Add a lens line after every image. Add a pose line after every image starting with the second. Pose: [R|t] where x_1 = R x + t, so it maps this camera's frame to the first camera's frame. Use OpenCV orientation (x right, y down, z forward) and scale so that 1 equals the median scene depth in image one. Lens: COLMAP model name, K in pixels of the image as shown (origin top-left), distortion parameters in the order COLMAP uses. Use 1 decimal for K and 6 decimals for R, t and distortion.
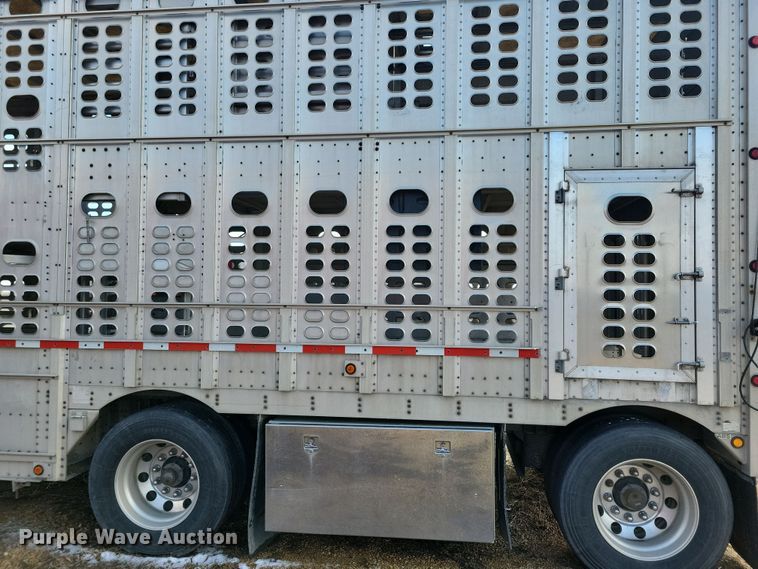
lens RADIAL K [[541.1, 0, 377.9], [0, 541.1, 271.7], [0, 0, 1]] dist [0.036340, -0.007845]
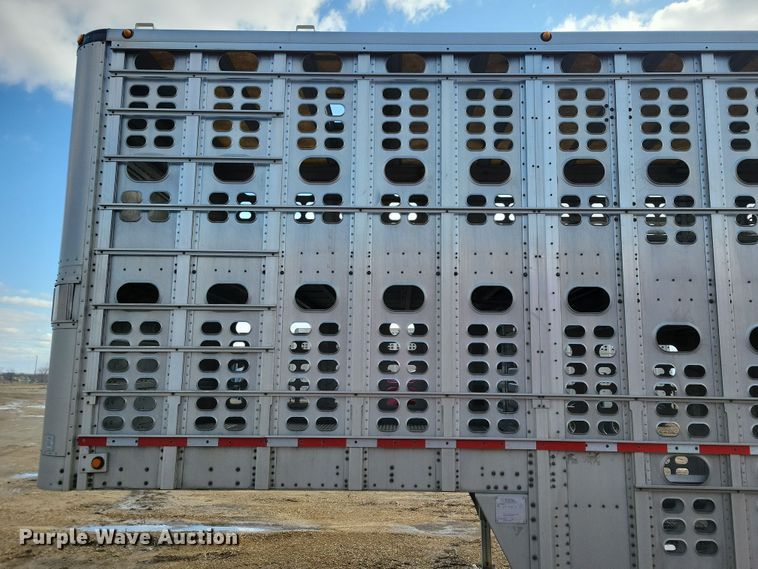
lens RADIAL K [[578.8, 0, 379.0], [0, 578.8, 284.5], [0, 0, 1]] dist [0.041492, 0.002277]
pose [[0.993372, 0.020042, 0.113186, -0.254241], [-0.006283, 0.992677, -0.120635, -0.000993], [-0.114775, 0.119124, 0.986223, 0.031288]]
